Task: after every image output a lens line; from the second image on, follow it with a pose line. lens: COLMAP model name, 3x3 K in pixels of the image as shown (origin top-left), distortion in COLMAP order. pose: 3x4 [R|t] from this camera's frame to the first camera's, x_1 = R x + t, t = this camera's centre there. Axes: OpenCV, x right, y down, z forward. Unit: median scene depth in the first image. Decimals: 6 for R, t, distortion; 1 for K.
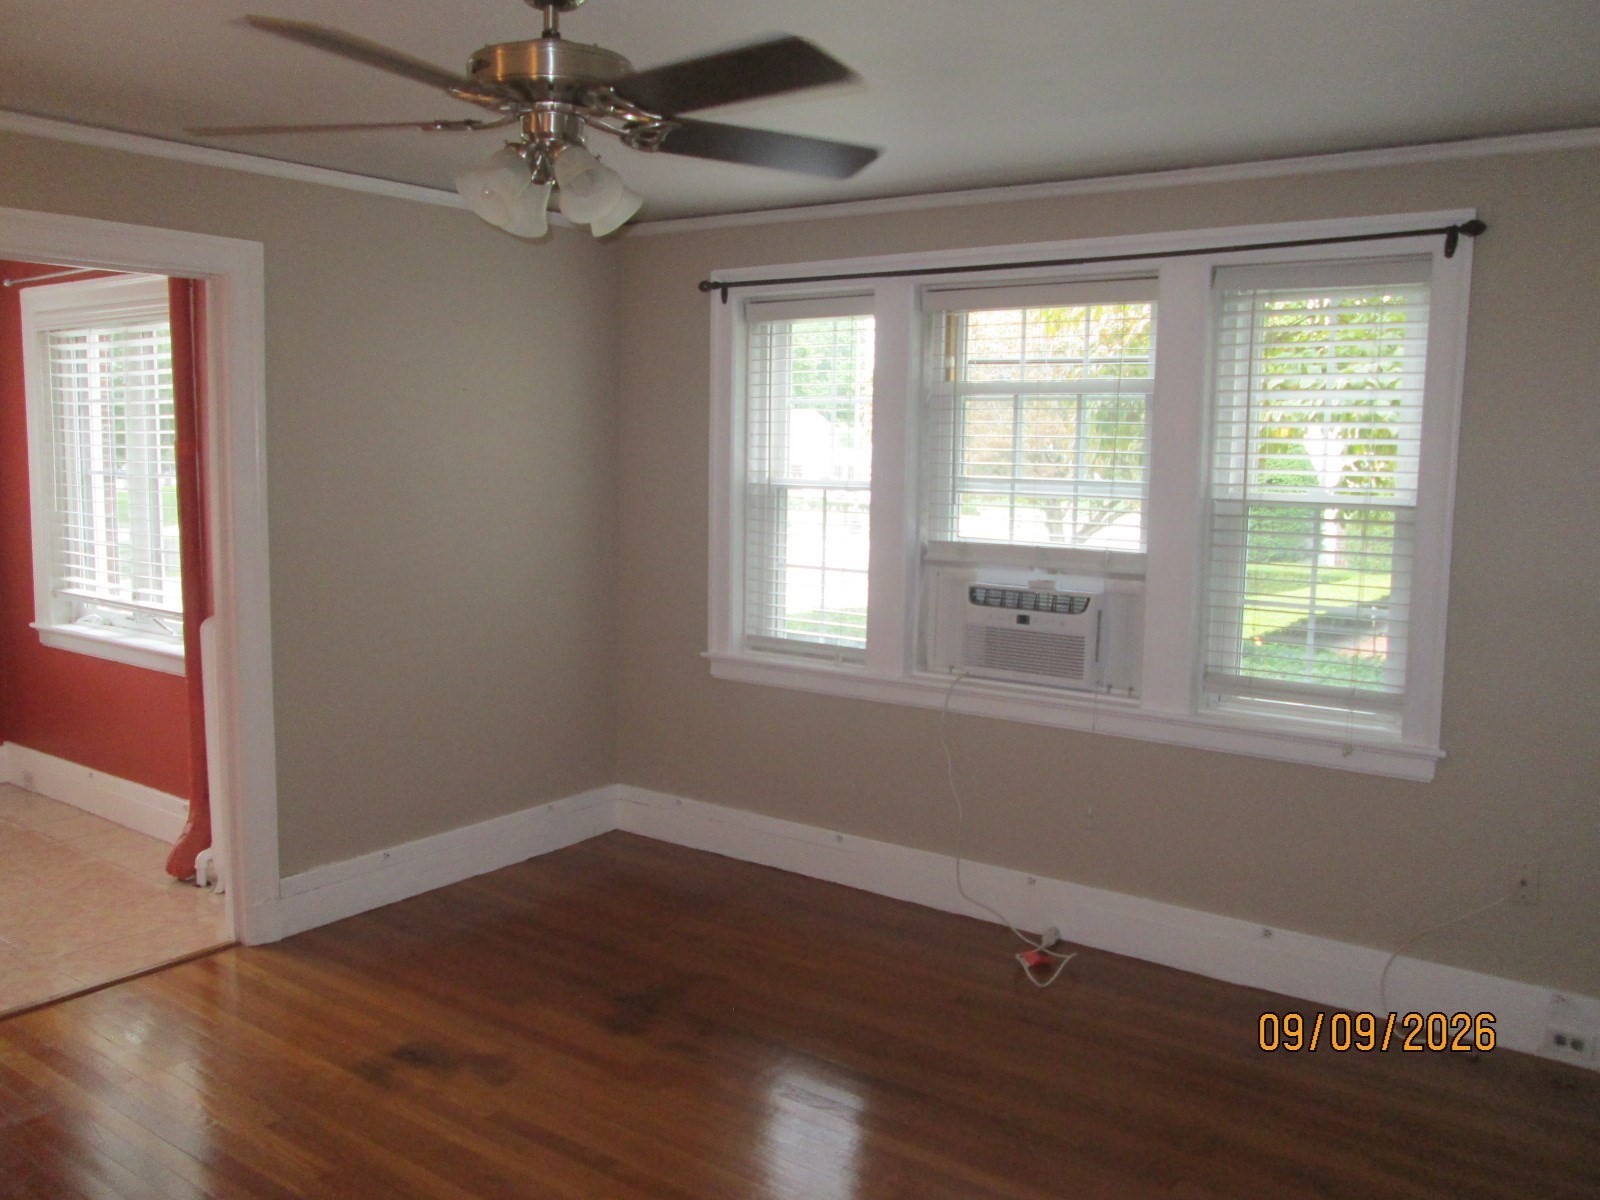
lens RADIAL K [[1334.1, 0, 809.8], [0, 1334.1, 600.6], [0, 0, 1]] dist [-0.012781, -0.022248]
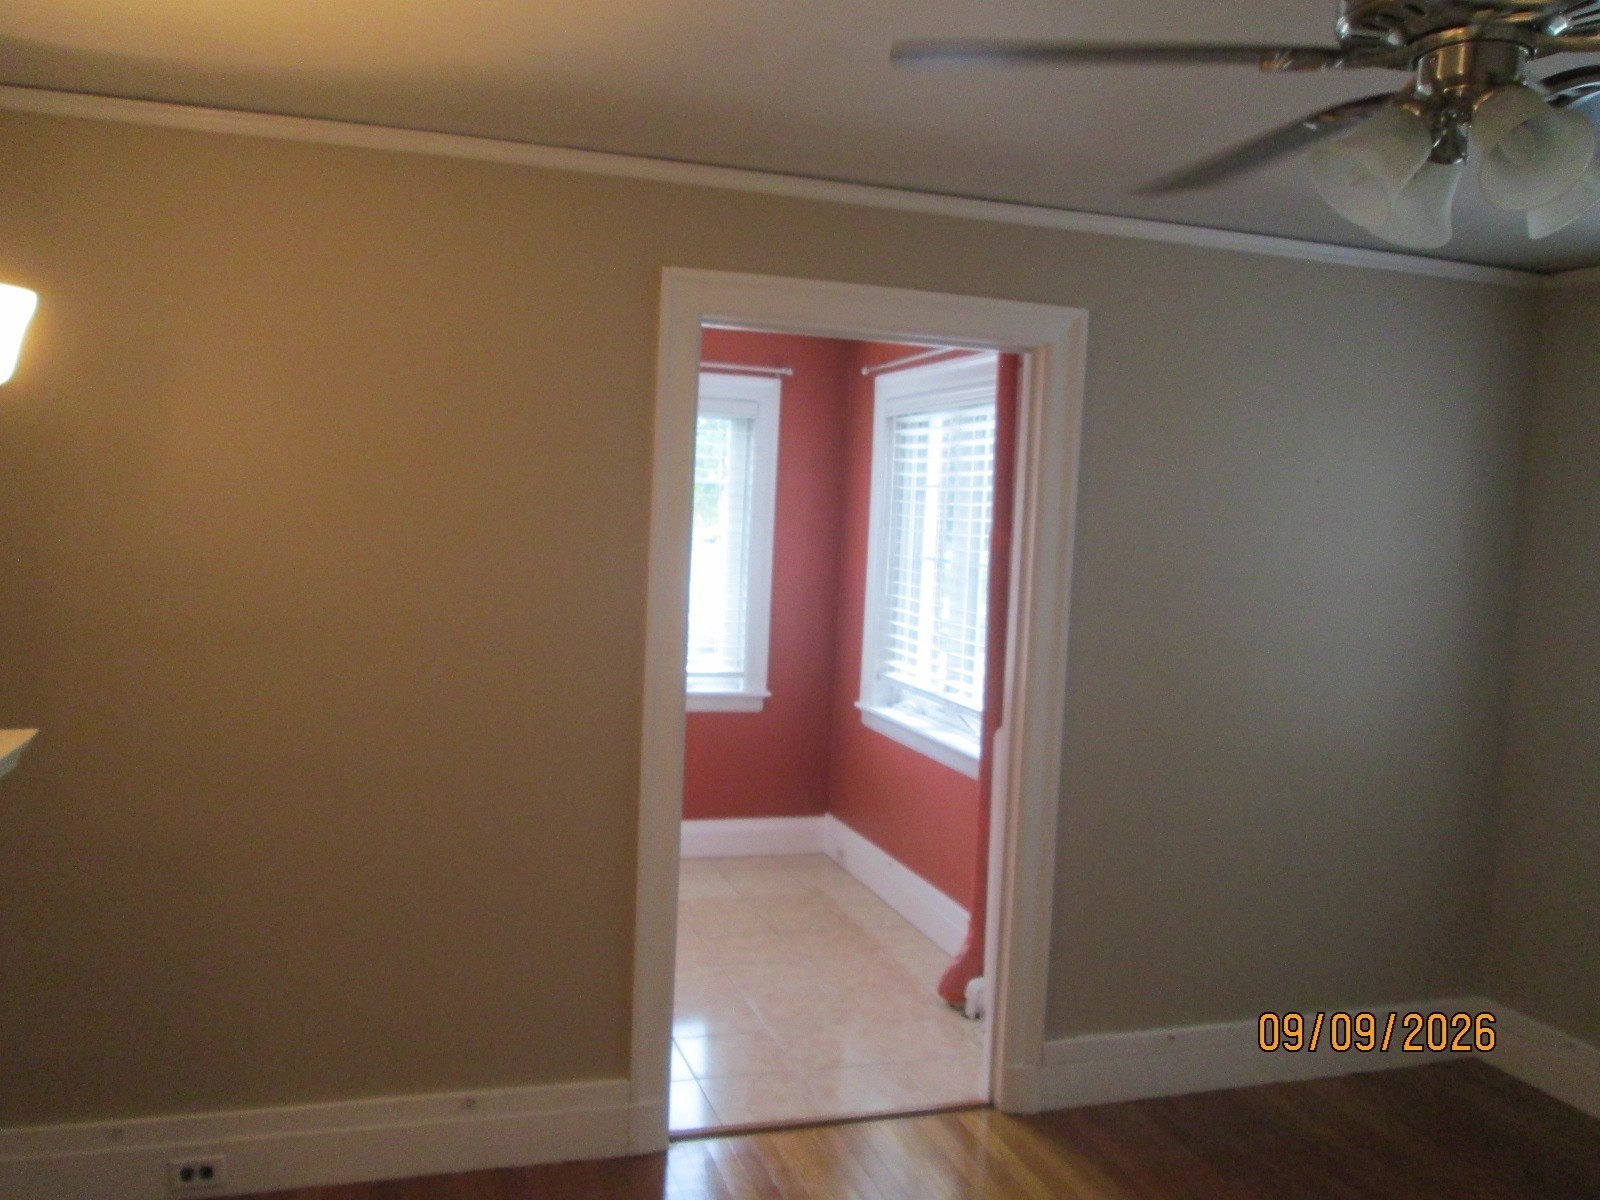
lens RADIAL K [[1334.1, 0, 801.2], [0, 1334.1, 606.3], [0, 0, 1]] dist [-0.012781, -0.022248]
pose [[0.808404, 0.063813, -0.585158, -0.030844], [-0.098492, 0.994755, -0.027587, -0.025325], [0.580329, 0.079935, 0.810450, 0.149841]]
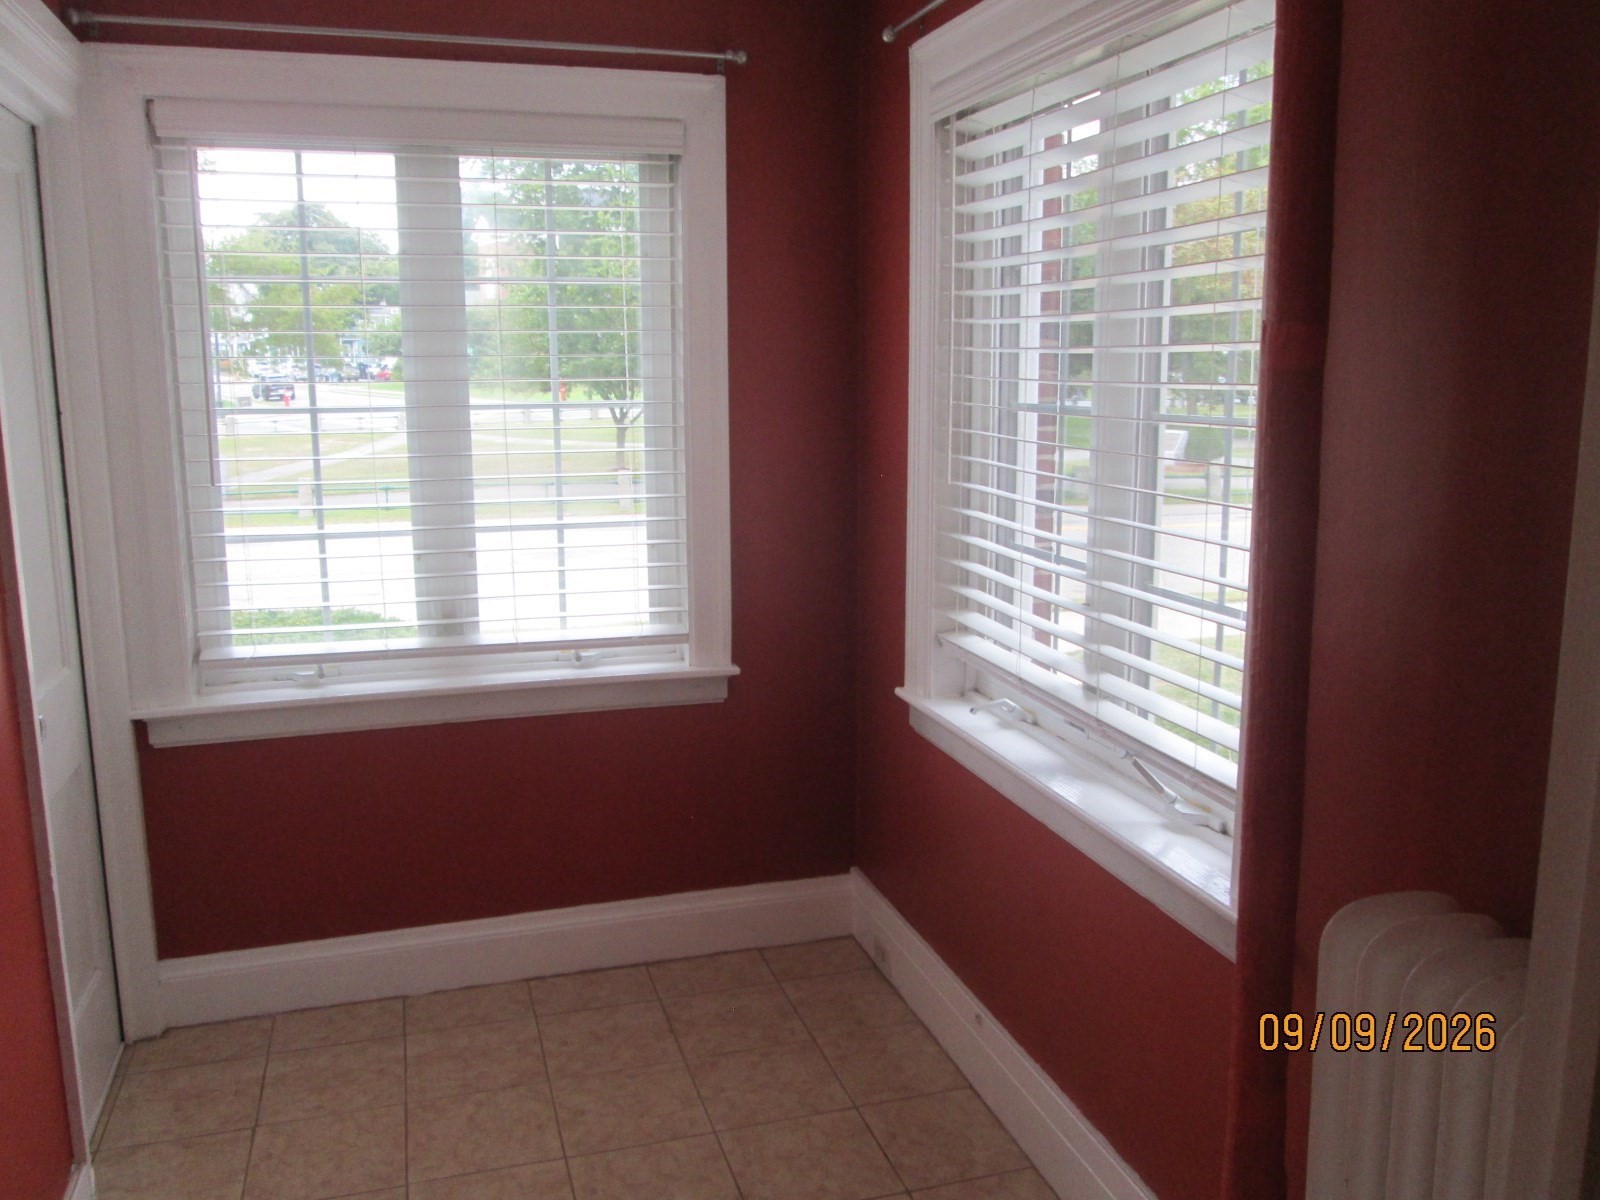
lens RADIAL K [[1334.1, 0, 805.2], [0, 1334.1, 591.7], [0, 0, 1]] dist [-0.012781, -0.022248]
pose [[0.799767, 0.085188, -0.594235, -0.316390], [-0.049398, 0.995862, 0.076282, -0.064542], [0.598275, -0.031654, 0.800666, 0.575634]]
